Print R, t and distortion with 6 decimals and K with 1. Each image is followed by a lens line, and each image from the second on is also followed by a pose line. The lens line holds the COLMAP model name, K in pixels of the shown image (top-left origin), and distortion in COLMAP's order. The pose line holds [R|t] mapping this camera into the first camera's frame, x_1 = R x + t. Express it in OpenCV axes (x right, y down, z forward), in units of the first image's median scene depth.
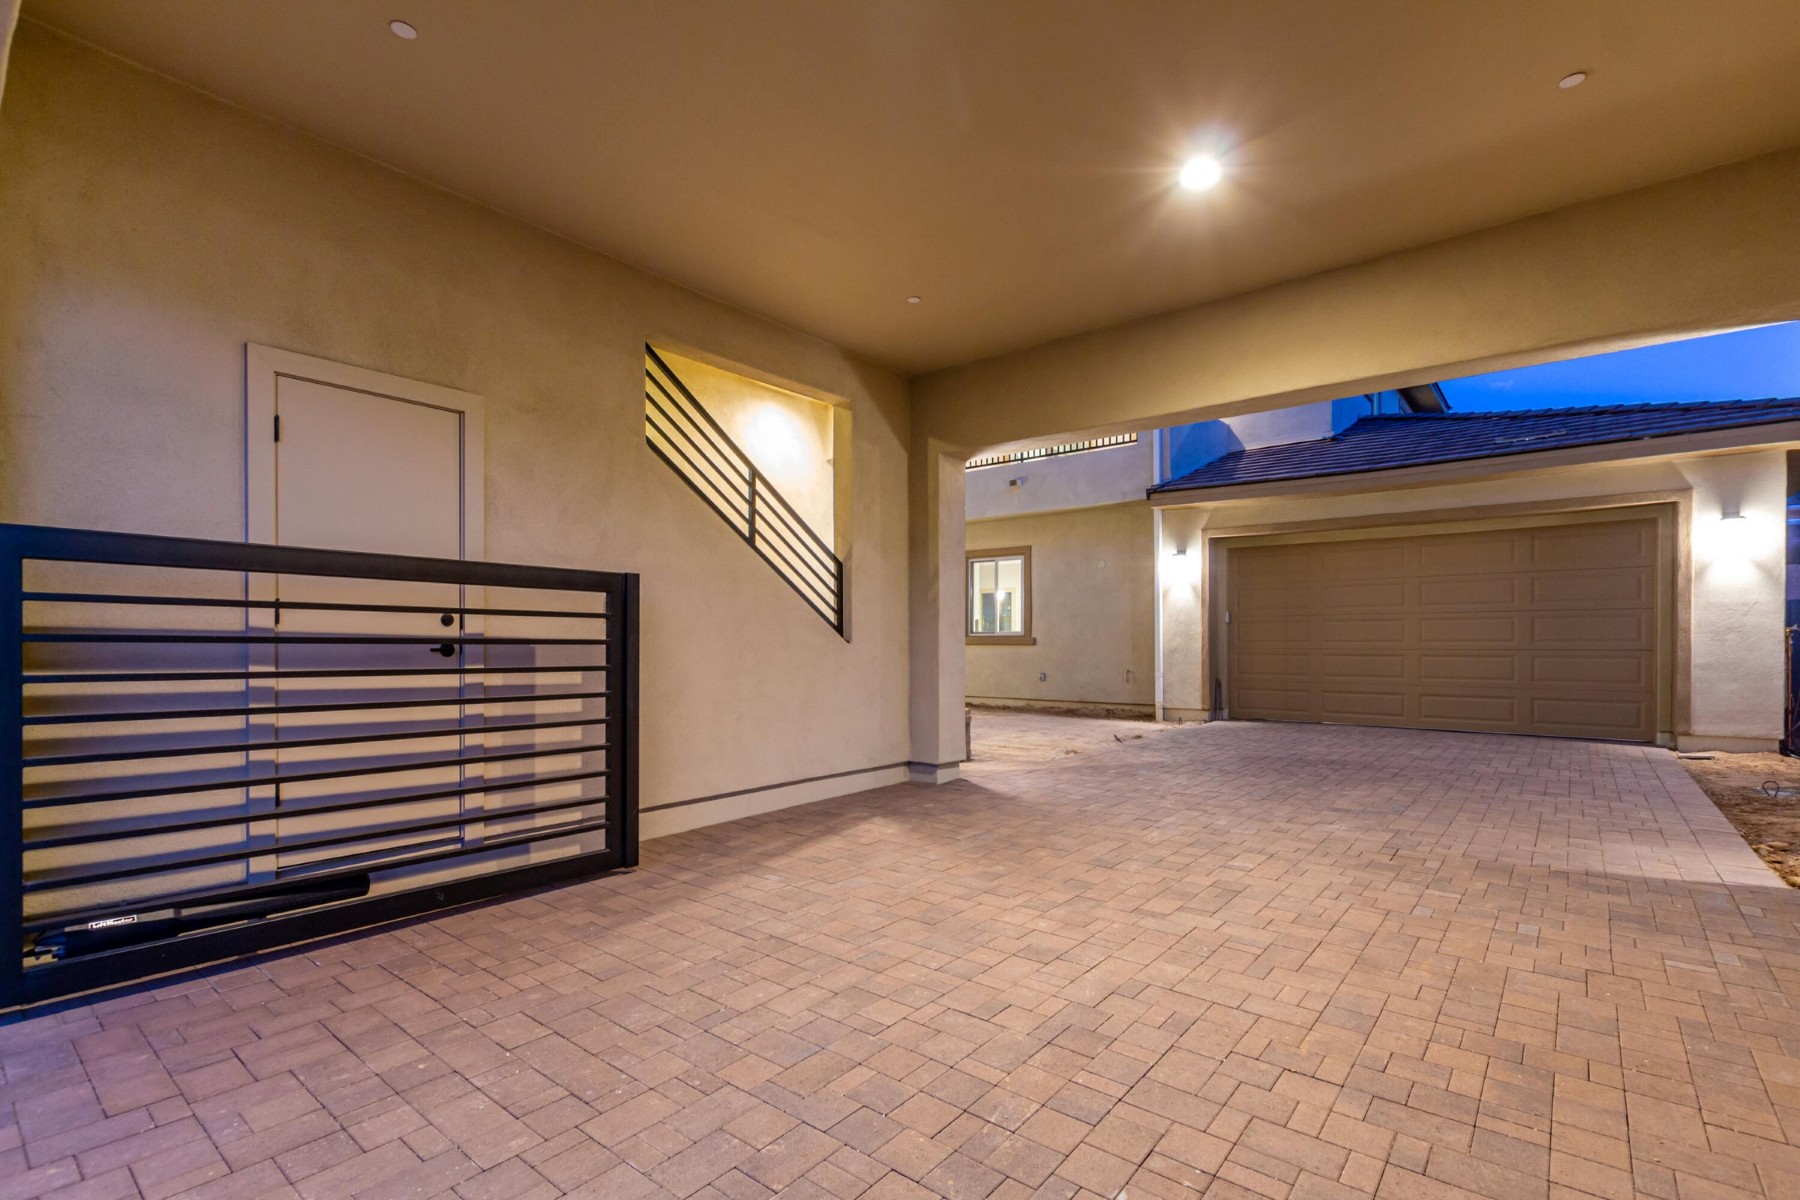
lens RADIAL K [[827.4, 0, 904.8], [0, 827.4, 645.7], [0, 0, 1]] dist [0.011117, -0.005548]
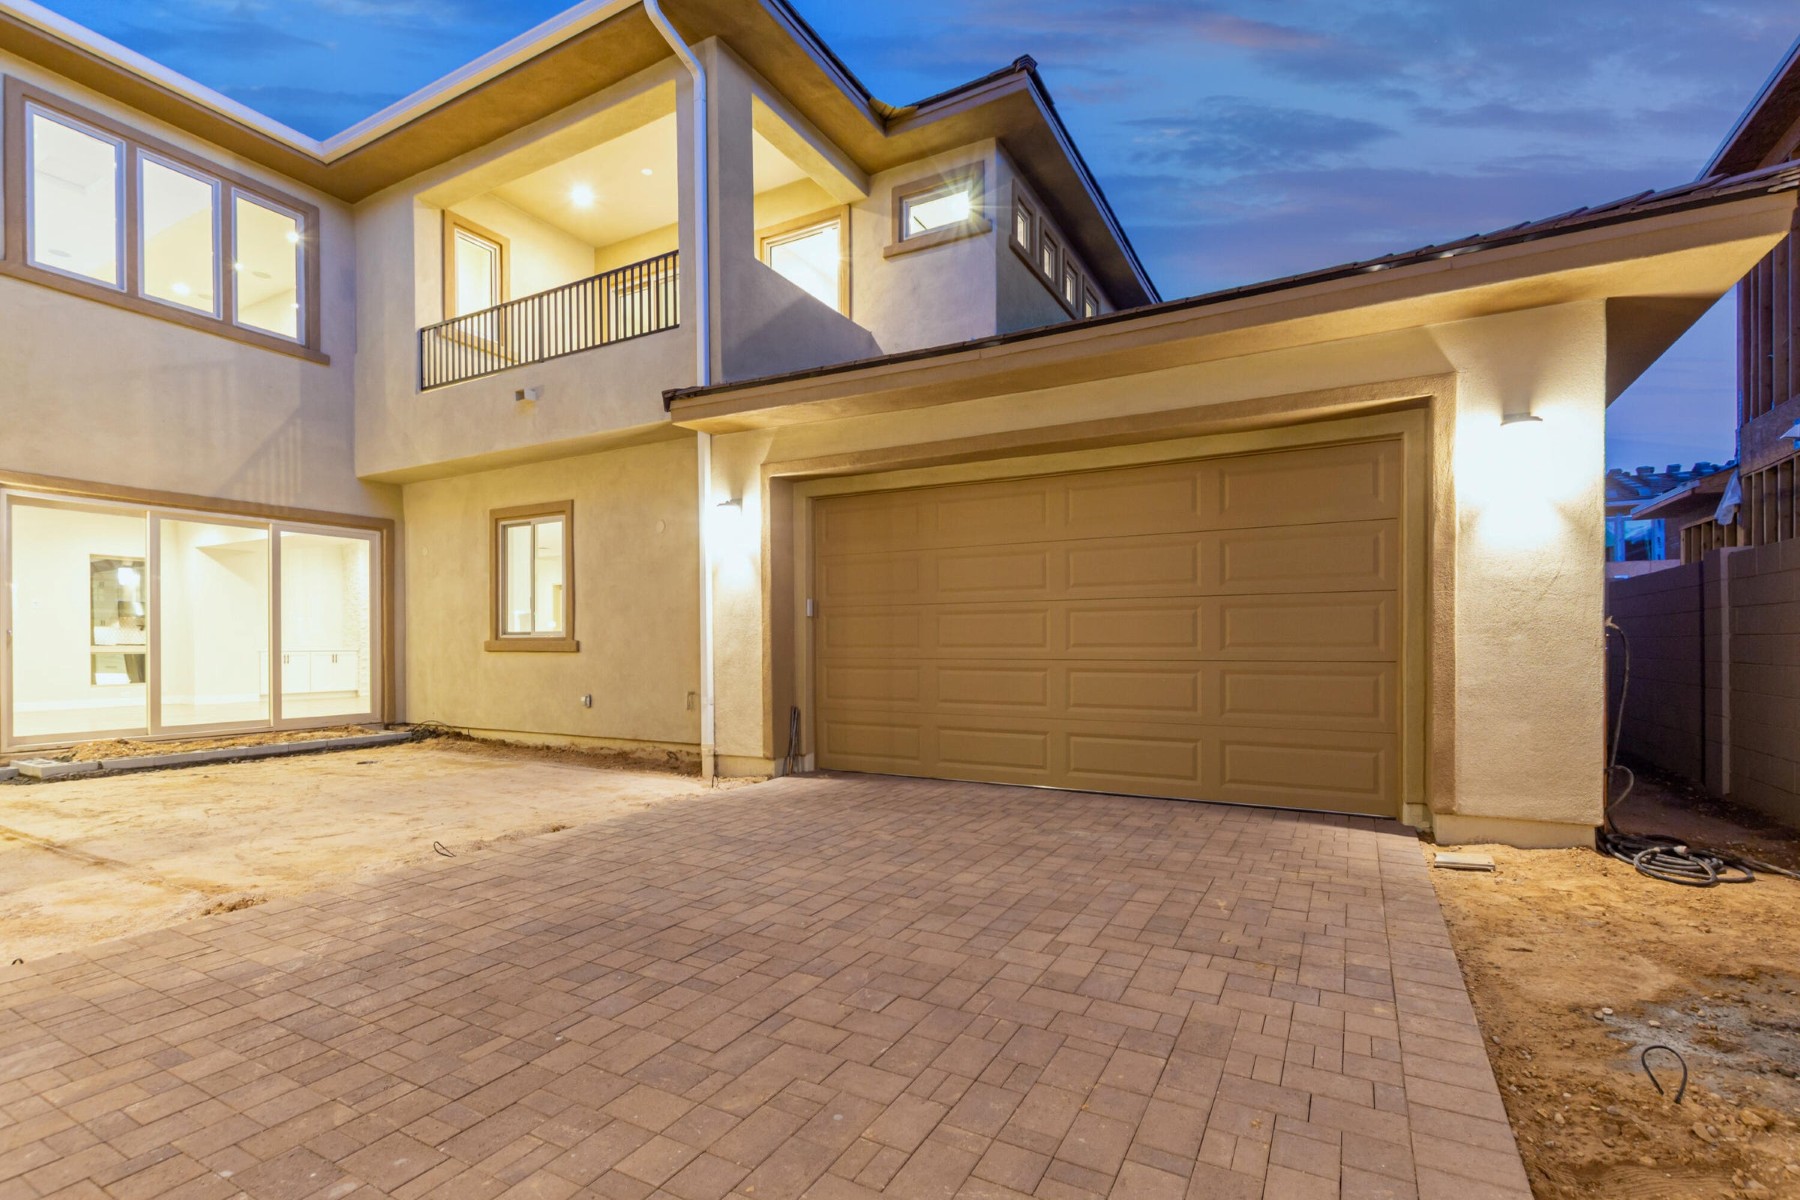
lens RADIAL K [[827.4, 0, 904.8], [0, 827.4, 645.7], [0, 0, 1]] dist [0.011117, -0.005548]
pose [[0.983085, -0.002619, 0.183133, 0.451009], [0.003126, 0.999992, -0.002477, -0.005464], [-0.183125, 0.003008, 0.983085, 0.487784]]
